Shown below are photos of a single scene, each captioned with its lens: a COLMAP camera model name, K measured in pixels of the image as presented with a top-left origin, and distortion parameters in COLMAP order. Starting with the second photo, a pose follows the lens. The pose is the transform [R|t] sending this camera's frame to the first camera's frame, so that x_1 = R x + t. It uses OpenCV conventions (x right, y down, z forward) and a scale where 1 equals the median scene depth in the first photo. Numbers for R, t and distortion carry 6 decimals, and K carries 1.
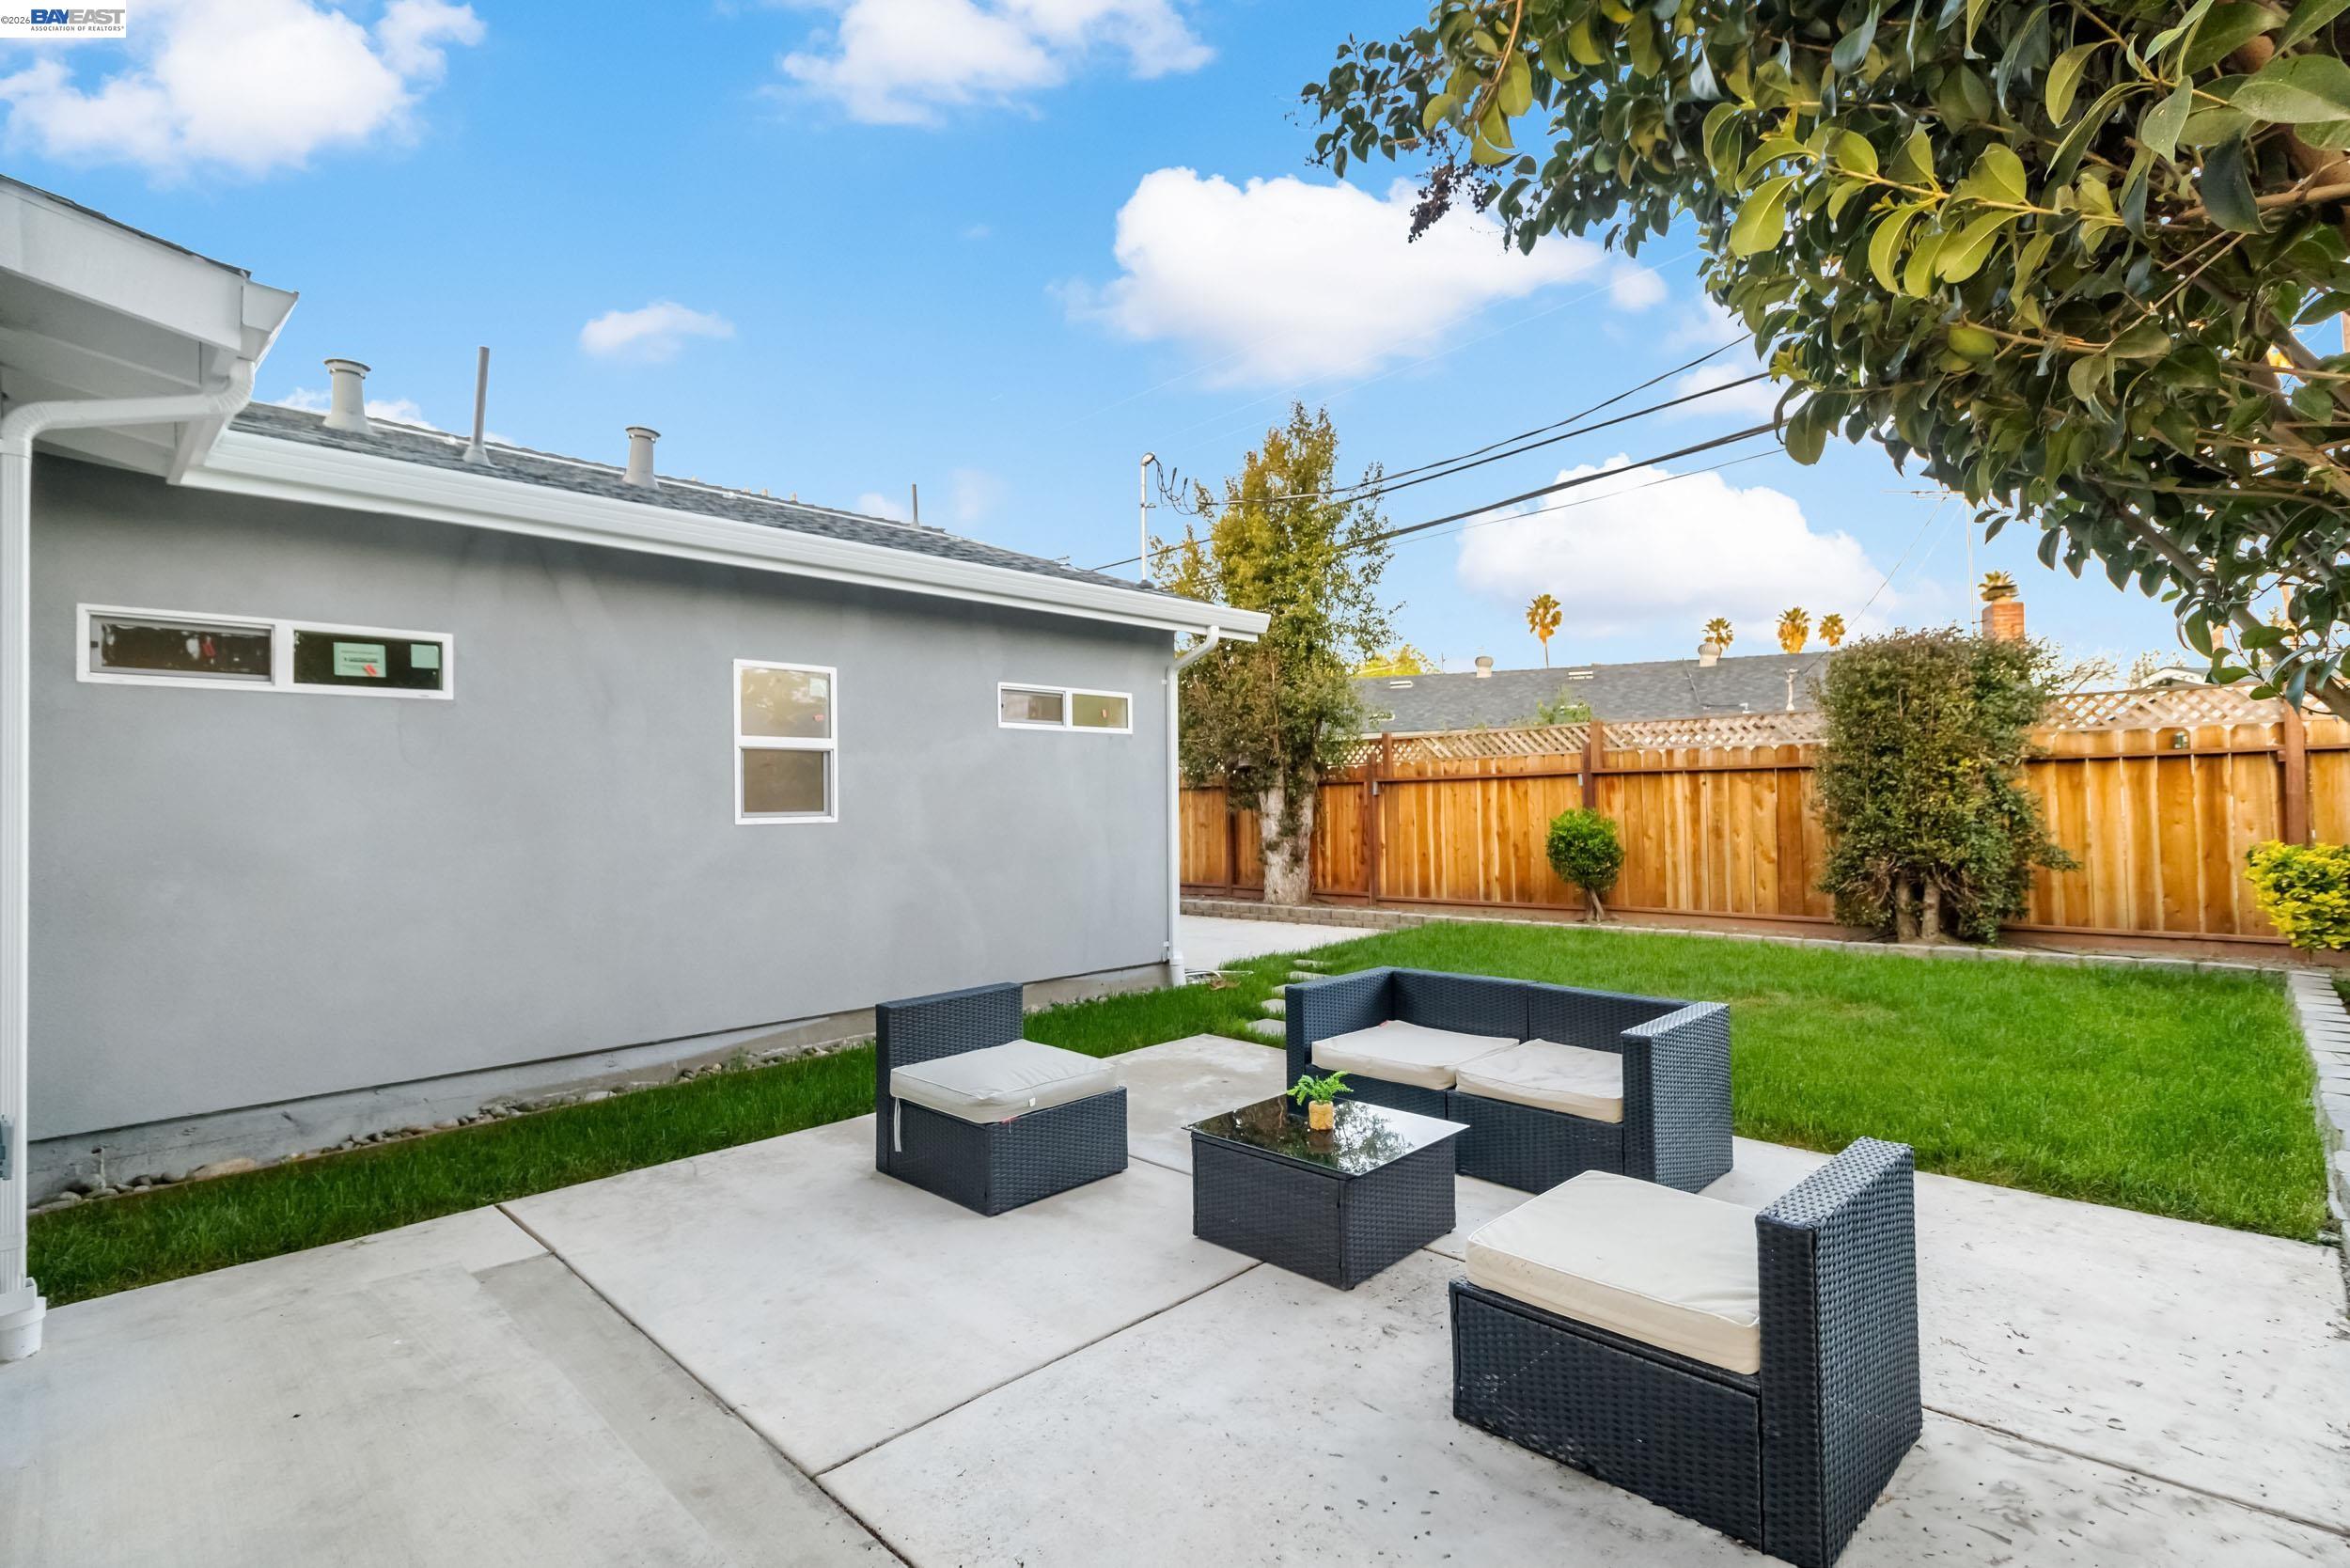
lens RADIAL K [[1085.5, 0, 1175.2], [0, 1085.5, 777.9], [0, 0, 1]] dist [0.003249, 0.001633]
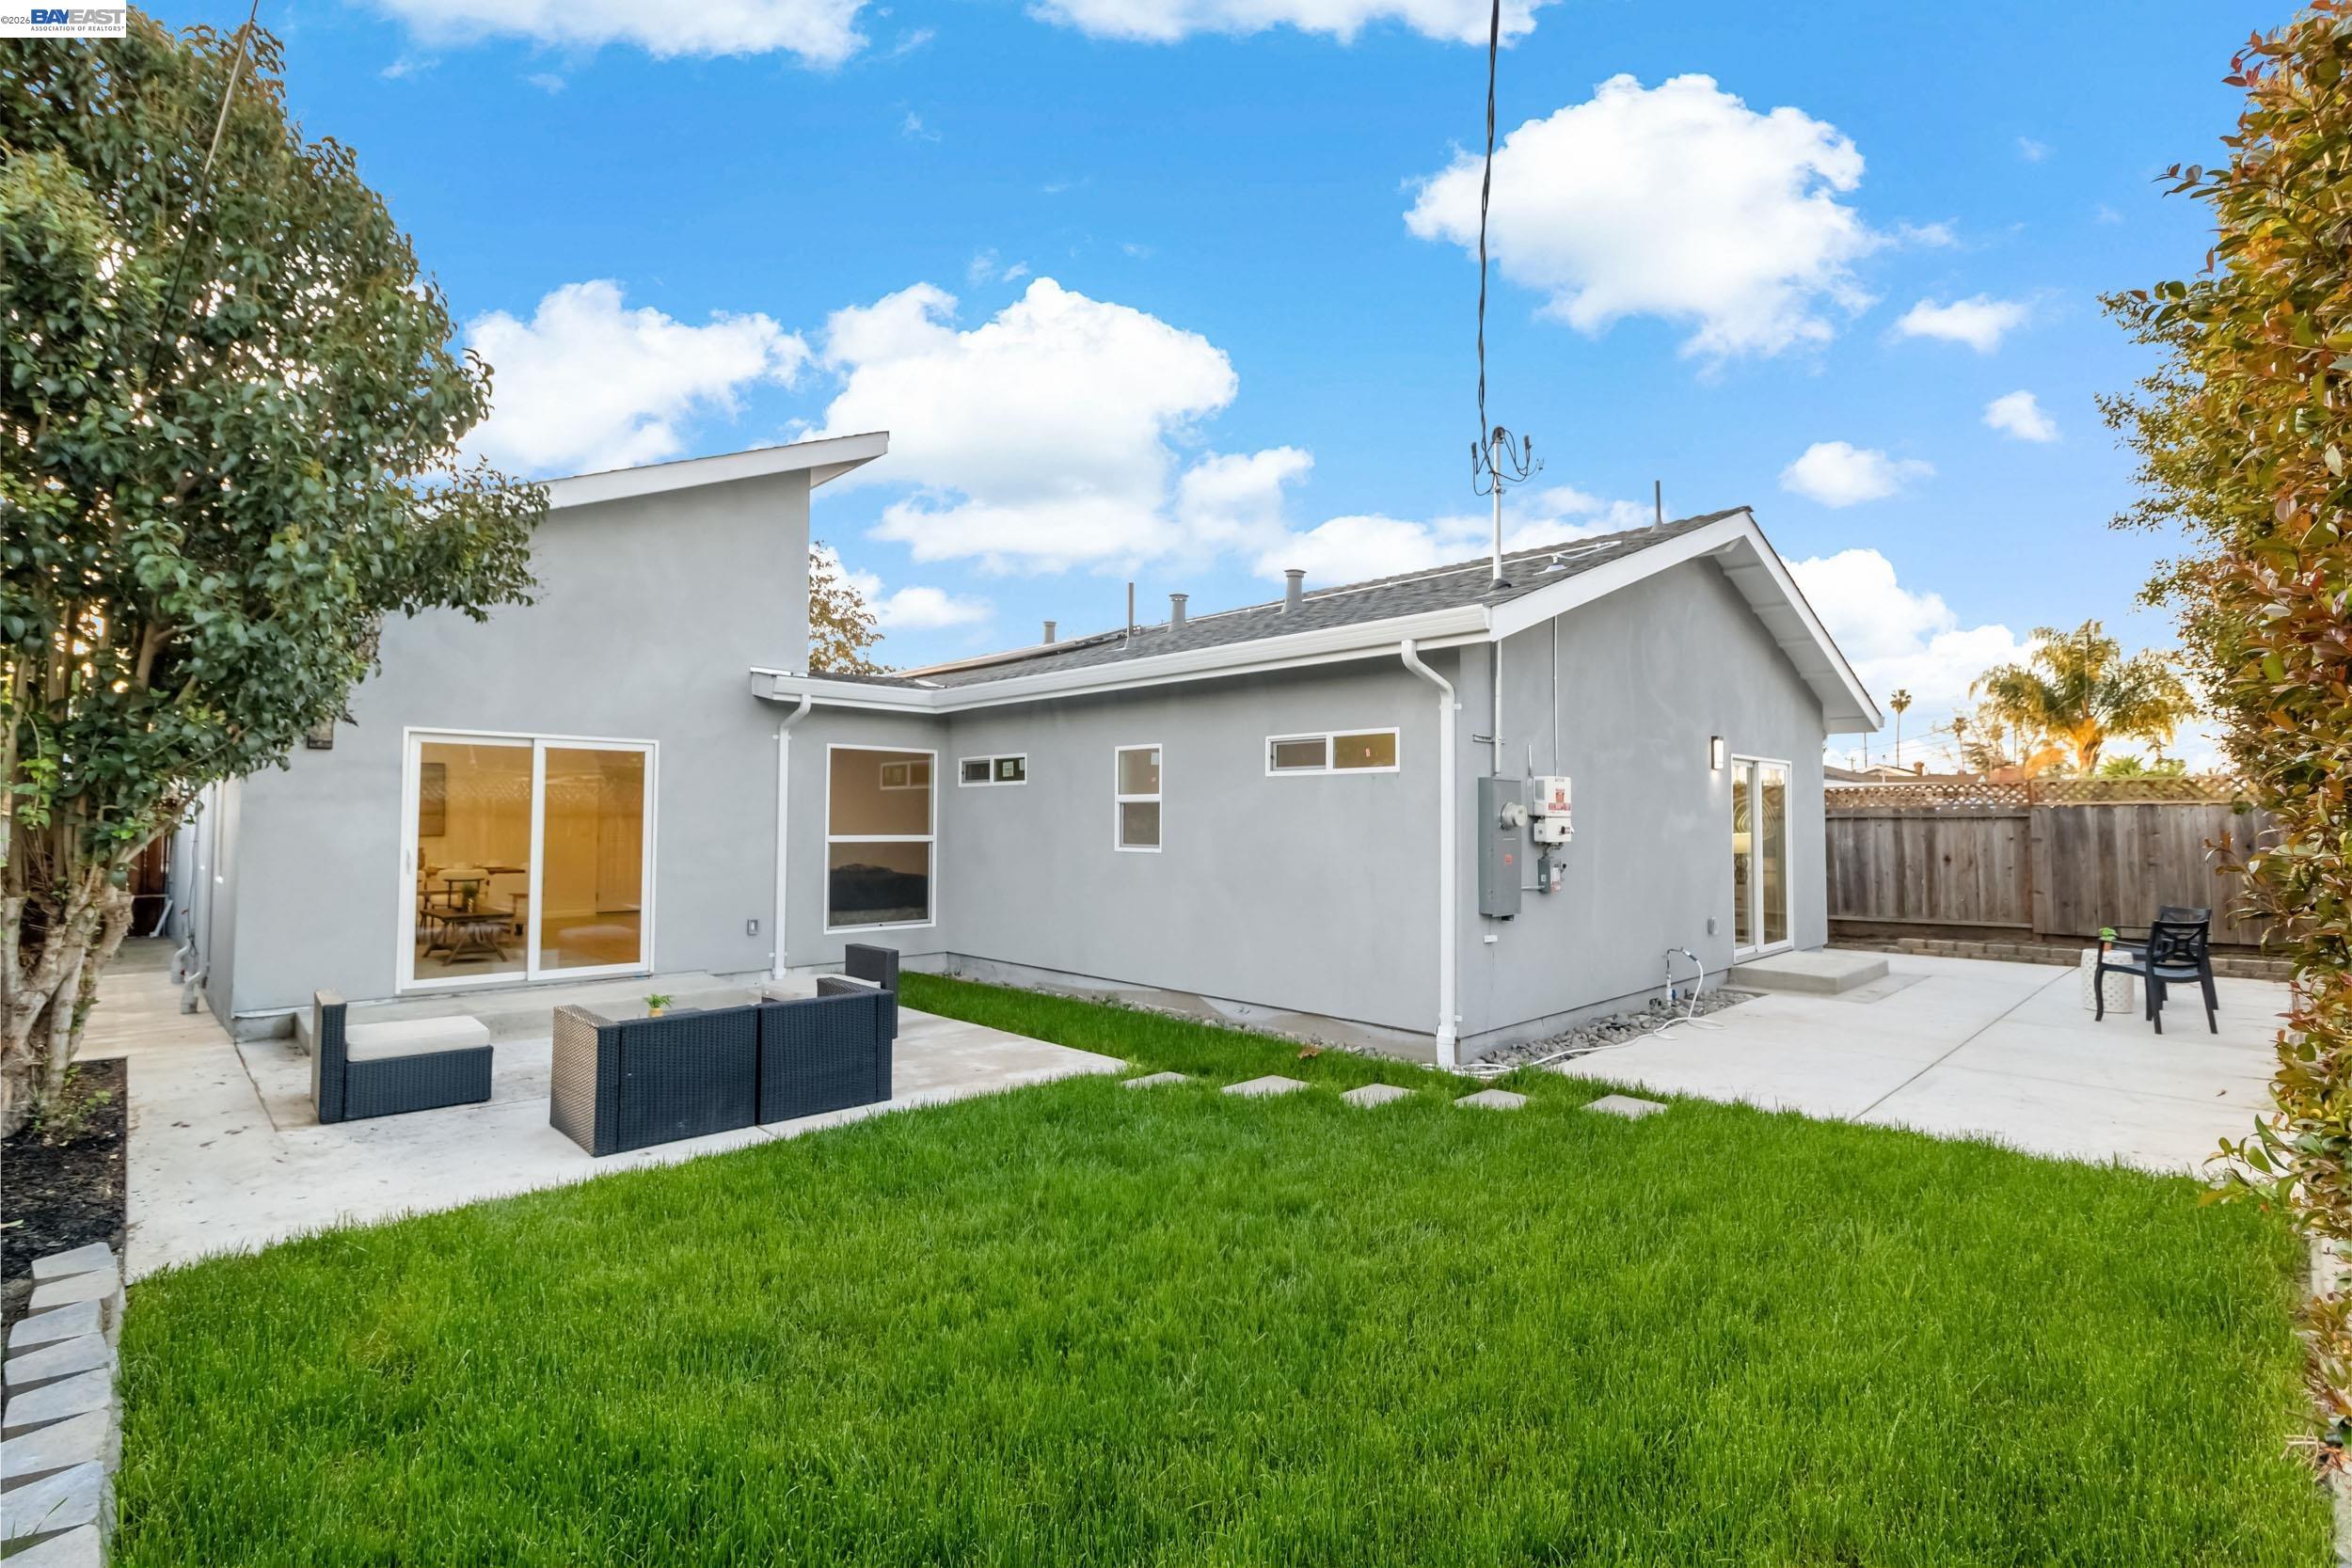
lens RADIAL K [[1086.3, 0, 1168.9], [0, 1086.3, 785.7], [0, 0, 1]] dist [0.003249, 0.001633]
pose [[-0.027492, -0.044657, -0.998624, 1.164632], [-0.006372, 0.998989, -0.044498, 0.018087], [0.999602, 0.005140, -0.027749, 1.098906]]
